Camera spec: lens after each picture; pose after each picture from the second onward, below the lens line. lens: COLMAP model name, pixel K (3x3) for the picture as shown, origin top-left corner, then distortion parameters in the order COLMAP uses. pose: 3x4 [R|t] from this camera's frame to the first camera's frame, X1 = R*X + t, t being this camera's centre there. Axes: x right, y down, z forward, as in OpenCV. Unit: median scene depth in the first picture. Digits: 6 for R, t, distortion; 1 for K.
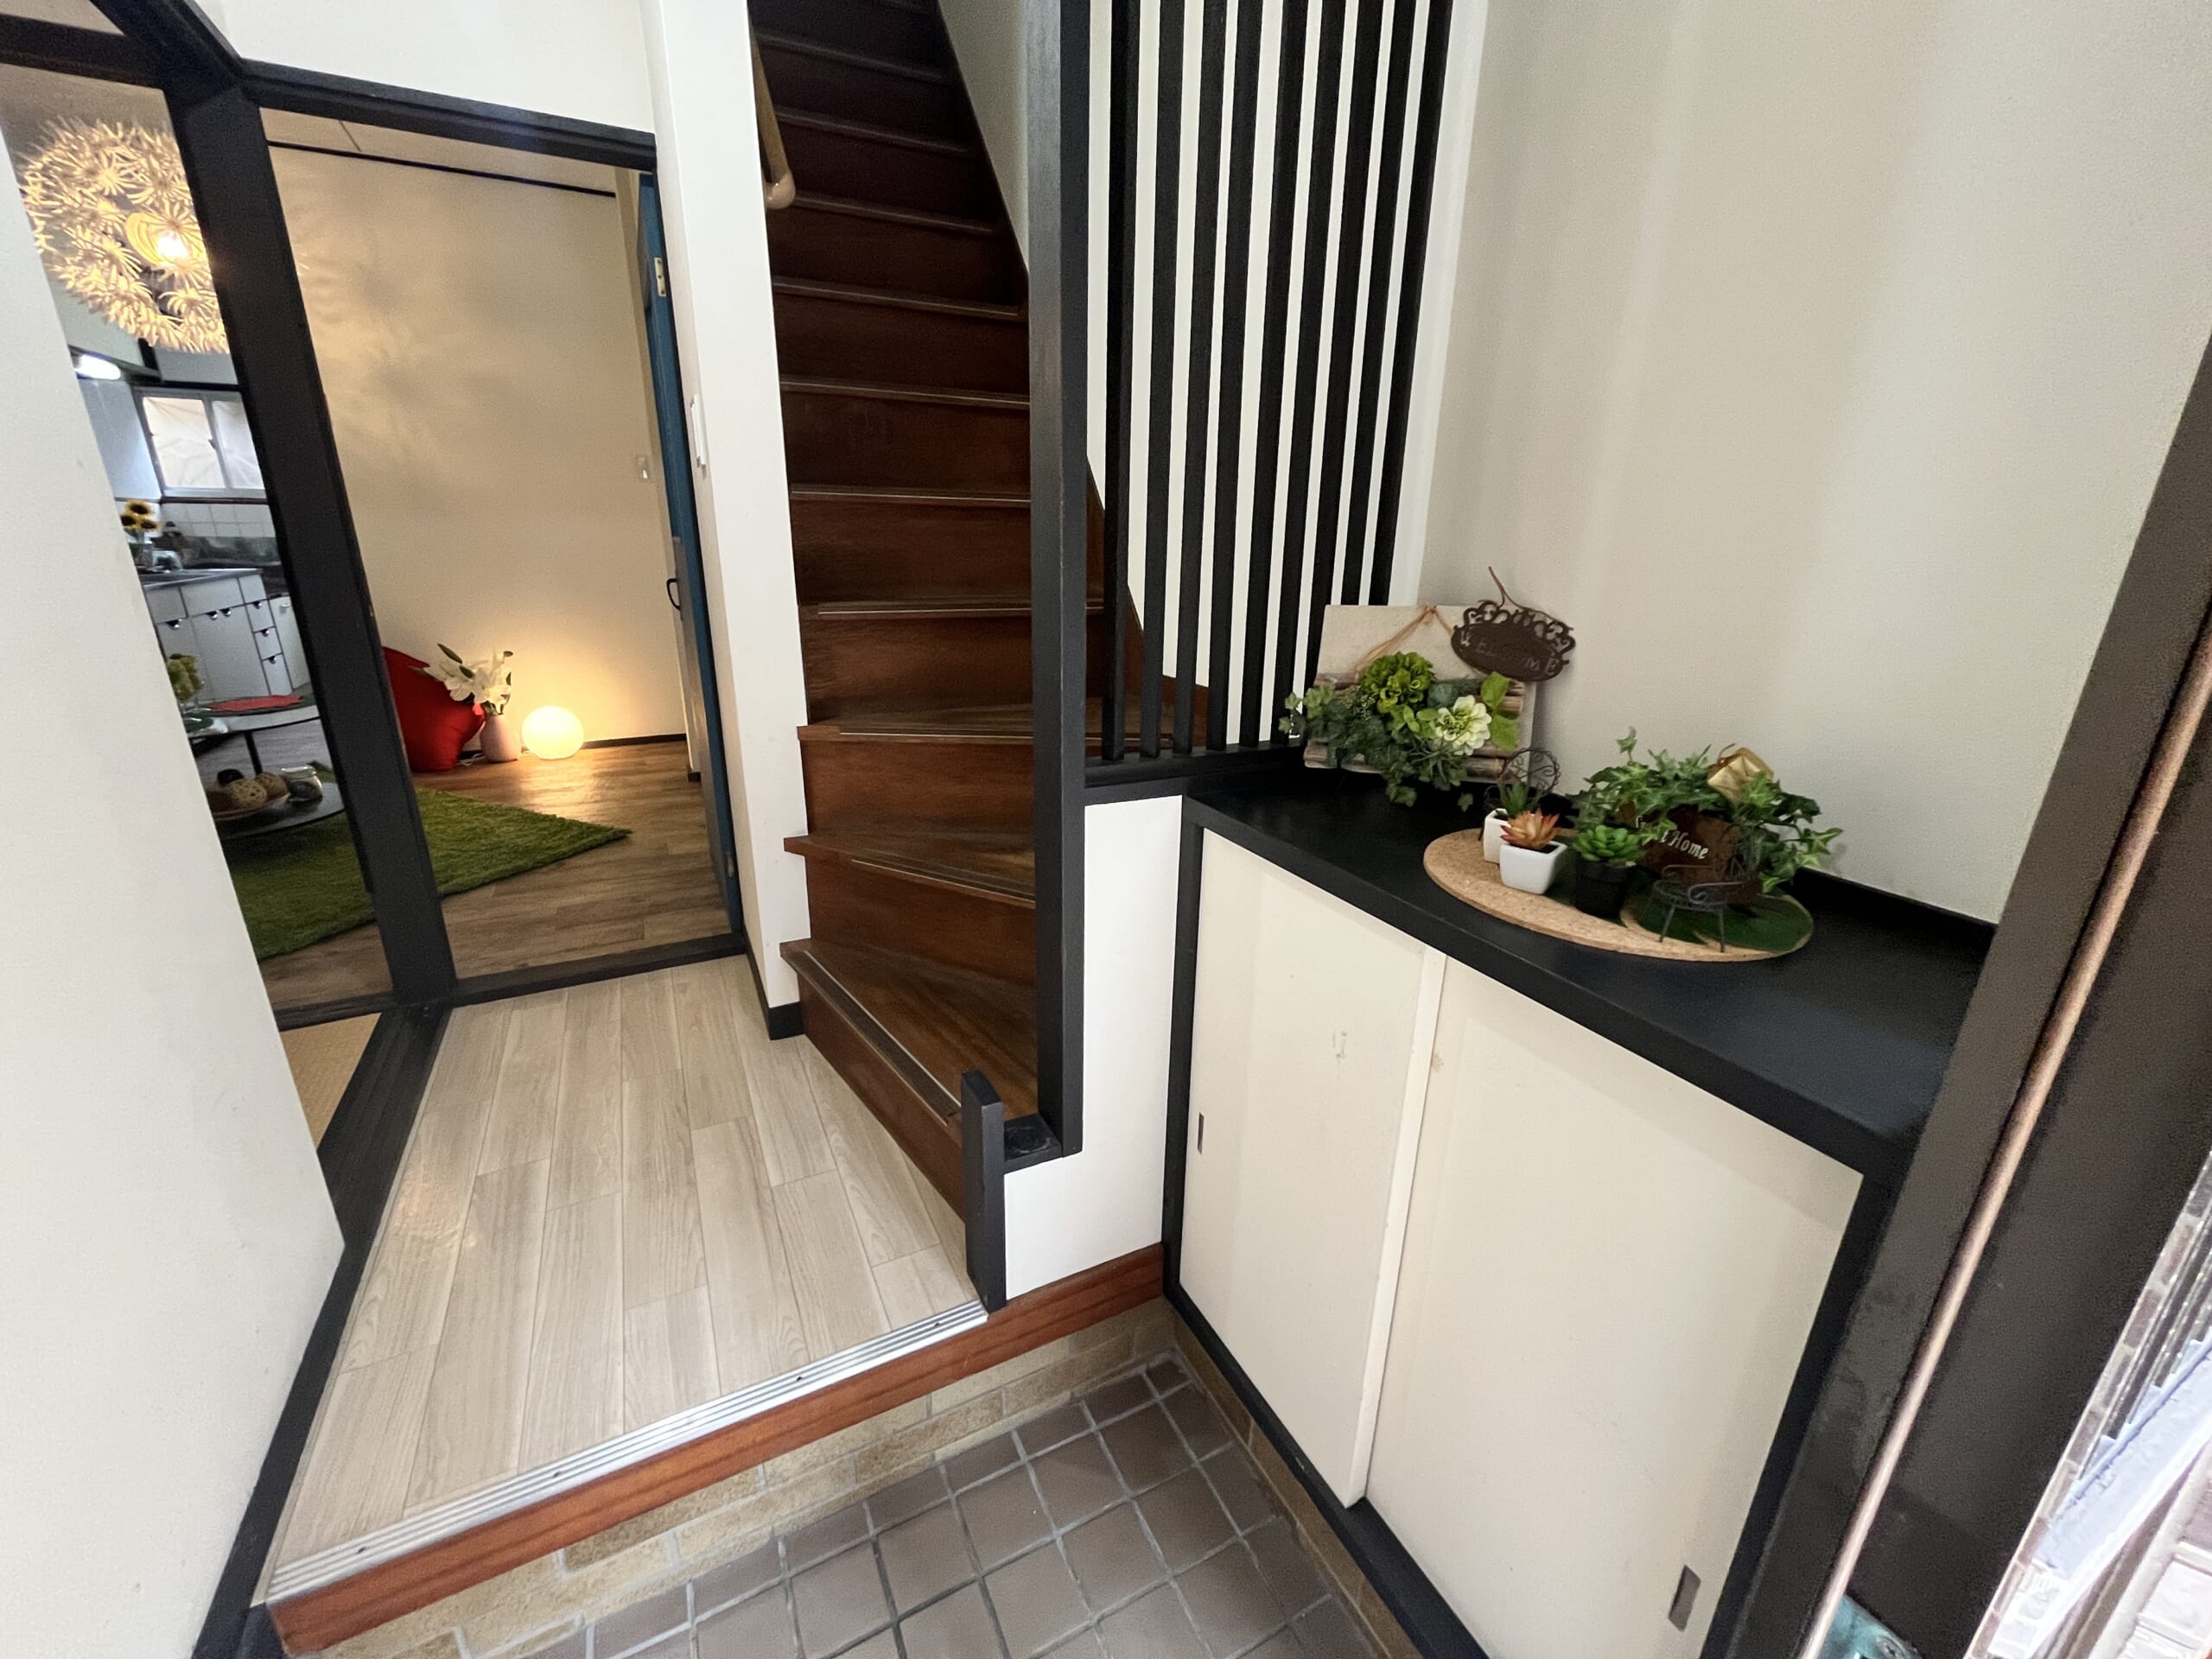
lens RADIAL K [[893.6, 0, 1105.1], [0, 893.6, 825.7], [0, 0, 1]] dist [-0.003737, 0.000441]
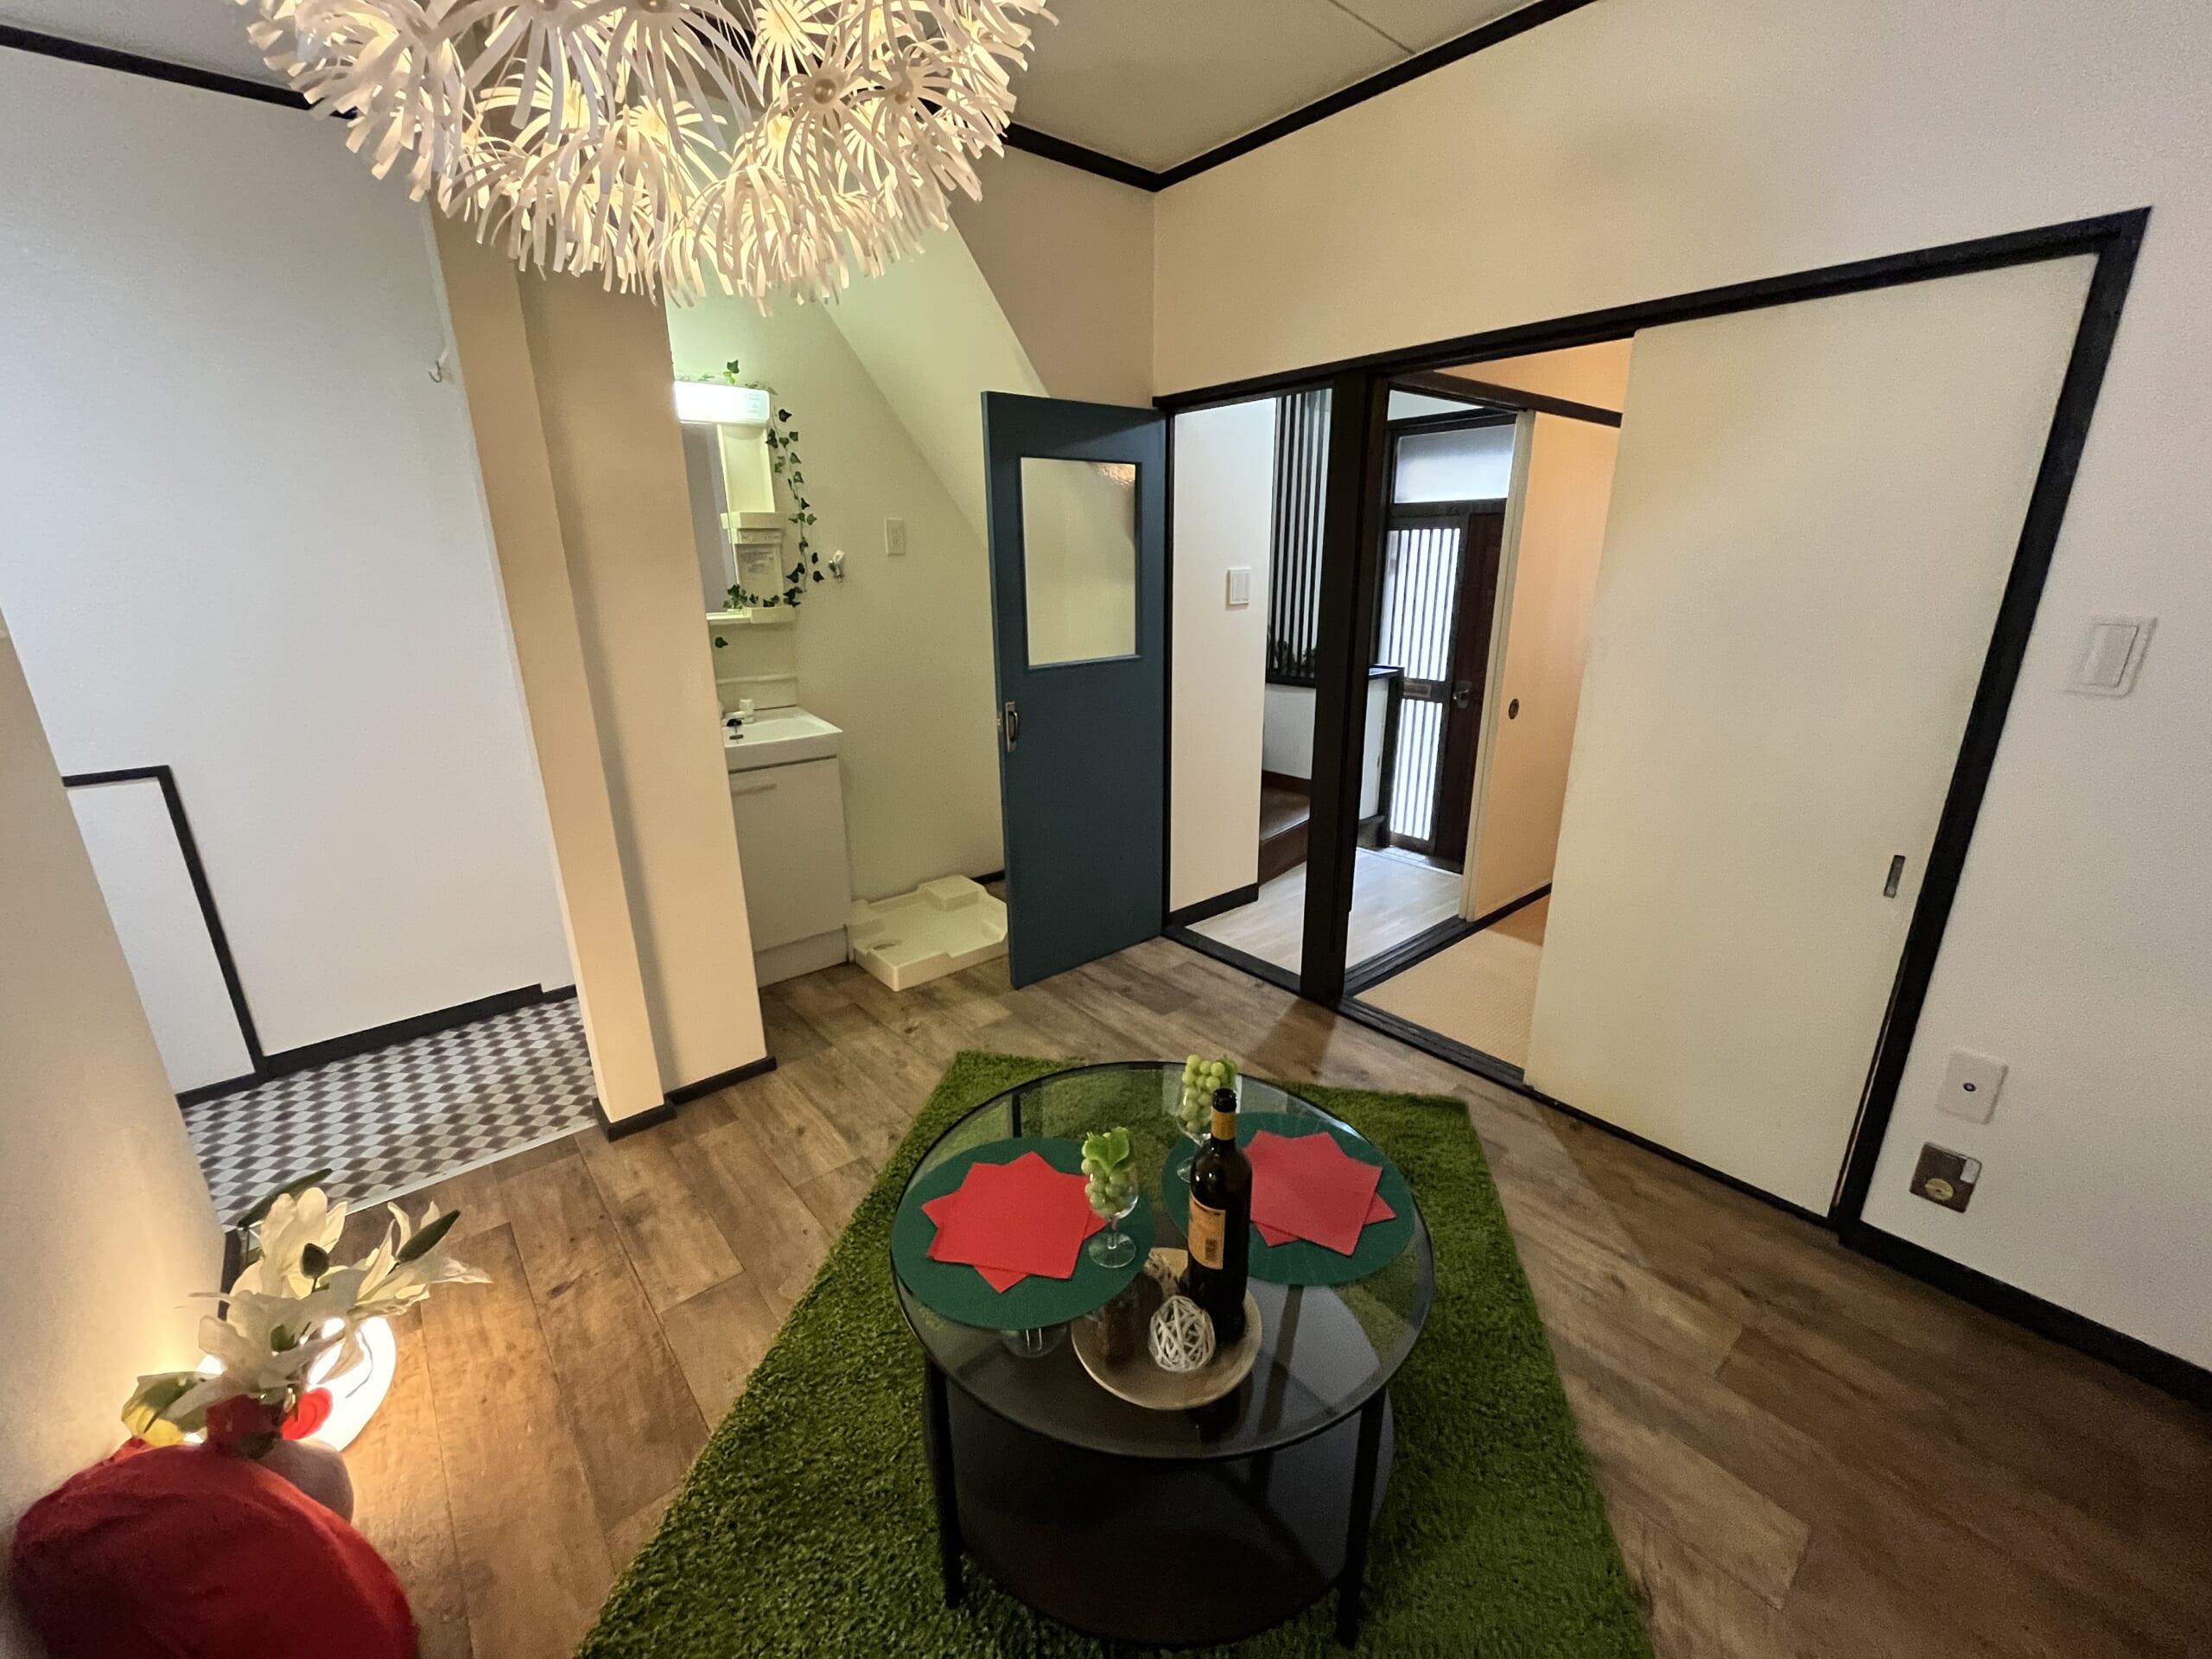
lens RADIAL K [[893.6, 0, 1105.1], [0, 893.6, 825.7], [0, 0, 1]] dist [-0.003737, 0.000441]
pose [[-0.223777, -0.304038, 0.926005, -0.851766], [0.313941, 0.876976, 0.363806, -0.286523], [-0.922695, 0.372122, -0.100797, 0.619210]]
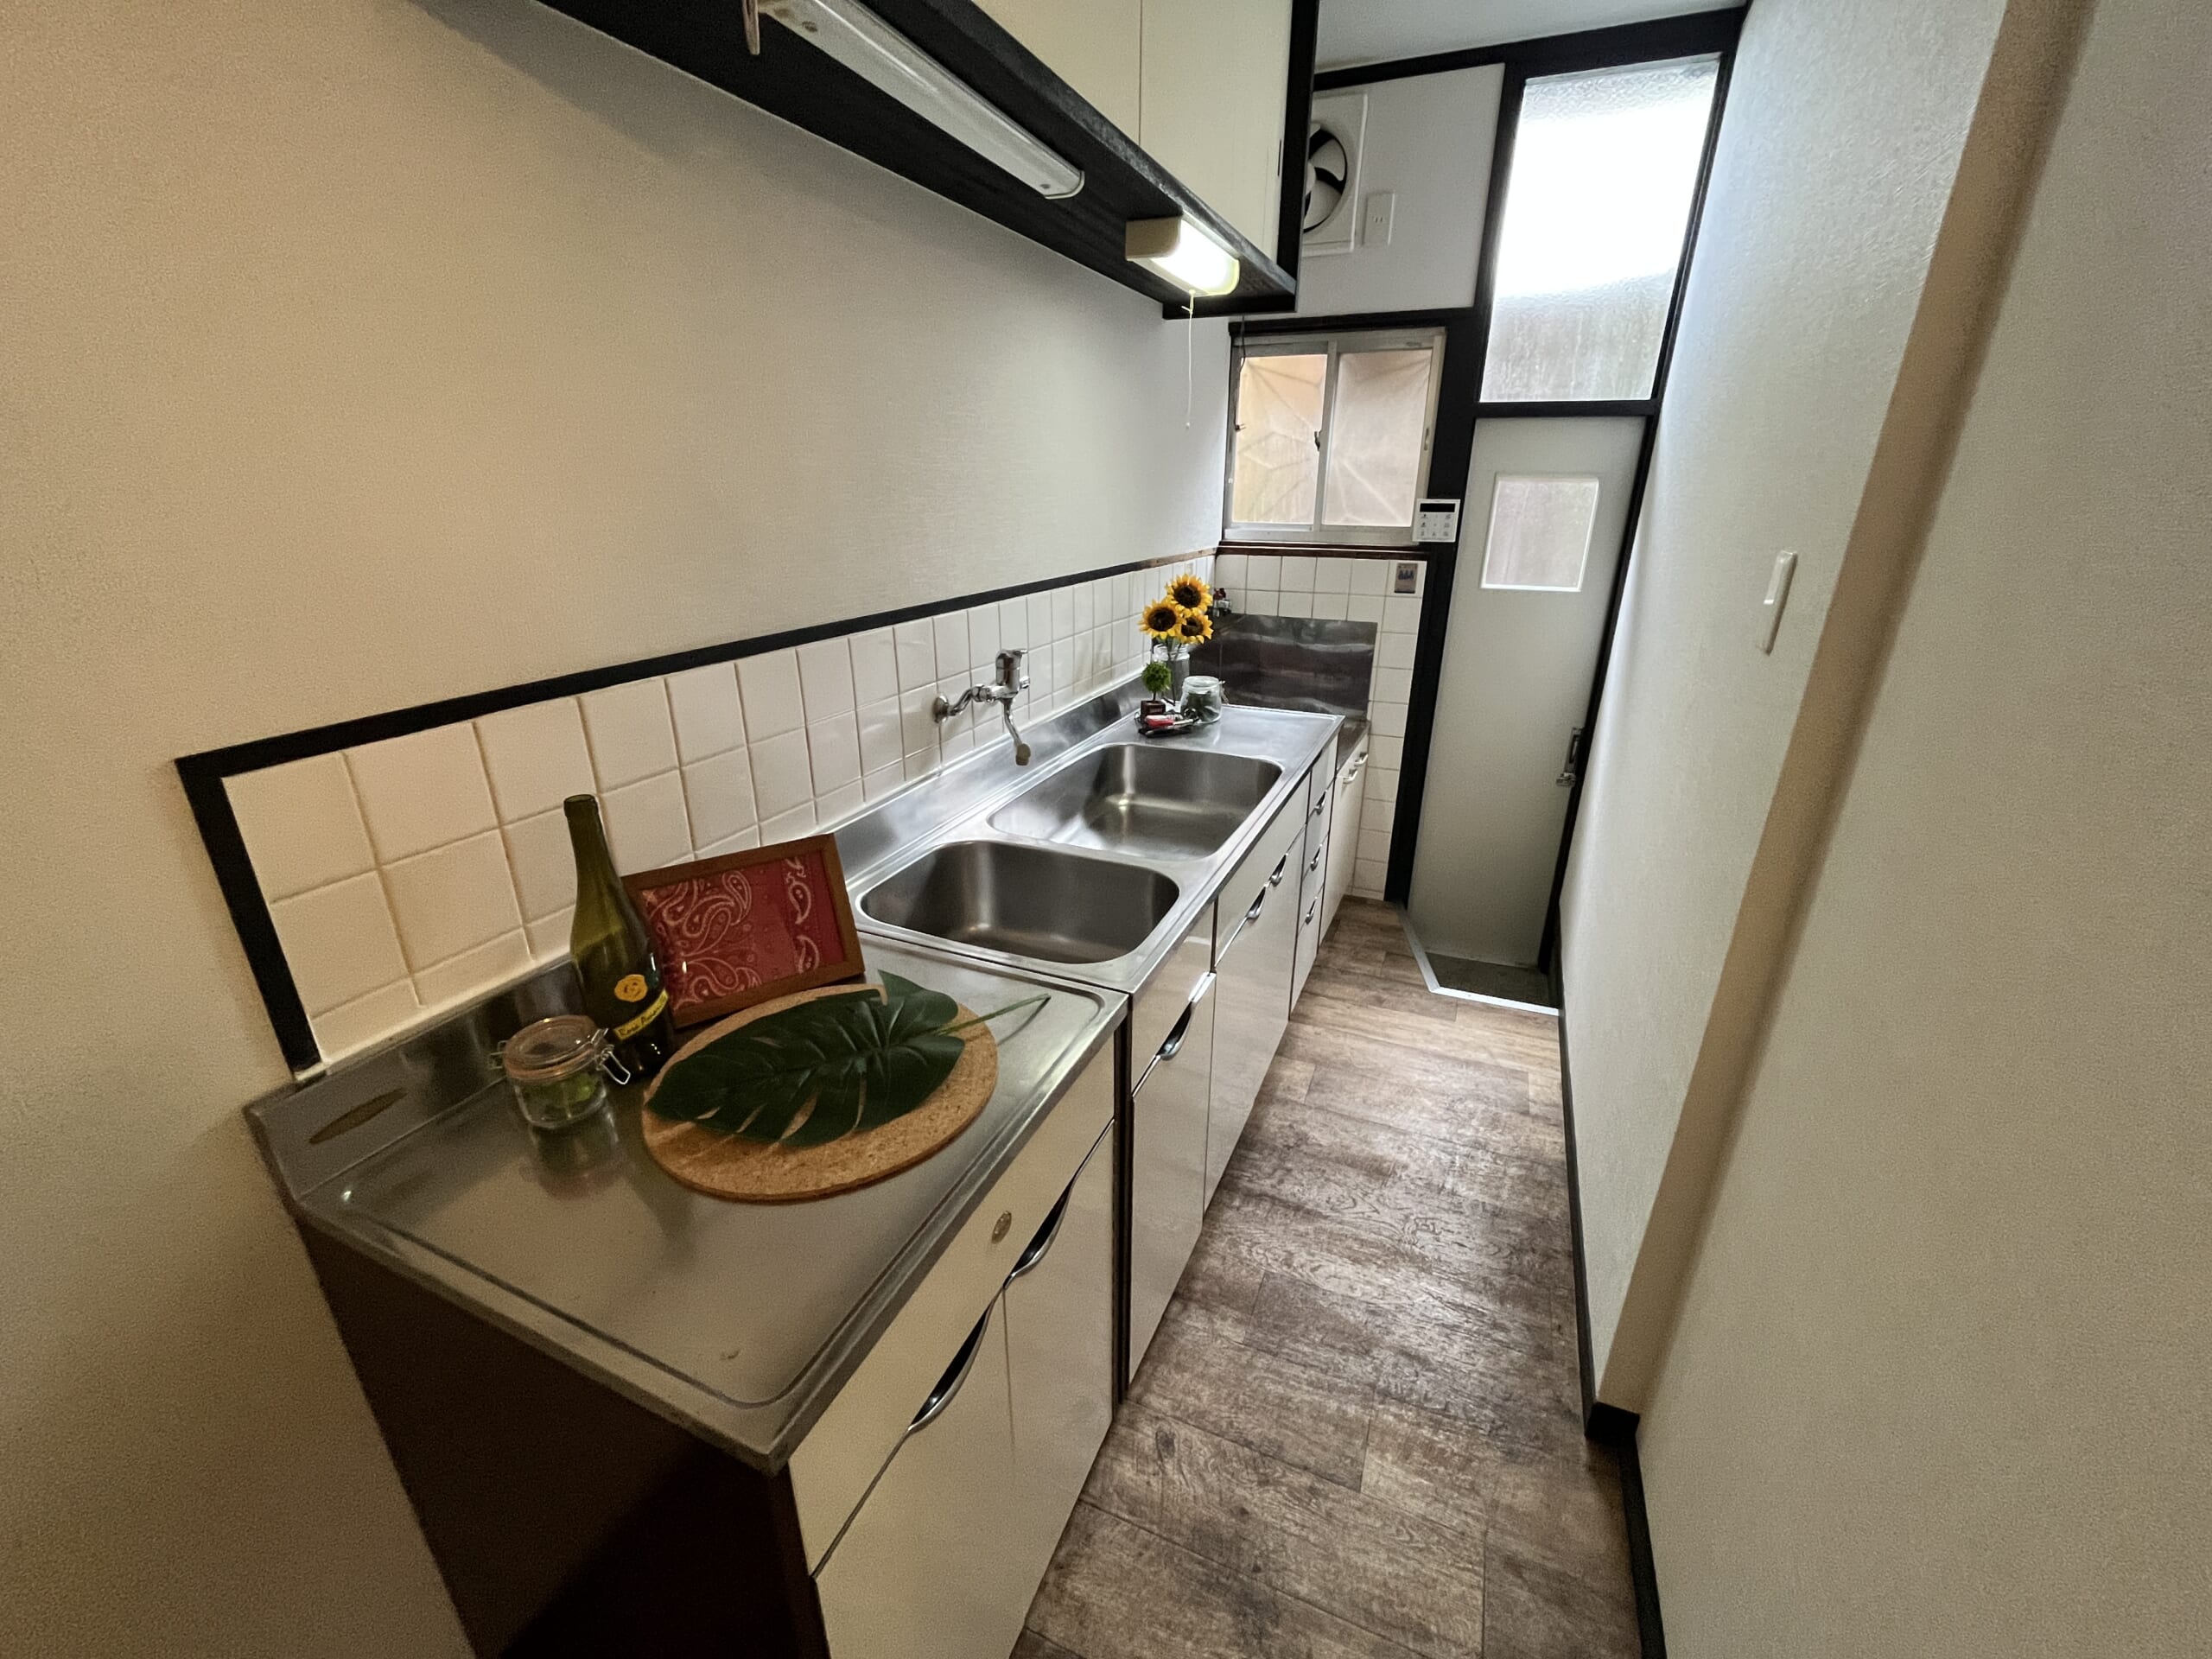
lens RADIAL K [[893.6, 0, 1105.1], [0, 893.6, 825.7], [0, 0, 1]] dist [-0.003737, 0.000441]
pose [[0.641973, 0.264412, -0.719693, -0.756349], [-0.241944, 0.960557, 0.137088, -0.296063], [0.727554, 0.086118, 0.680624, 0.671375]]
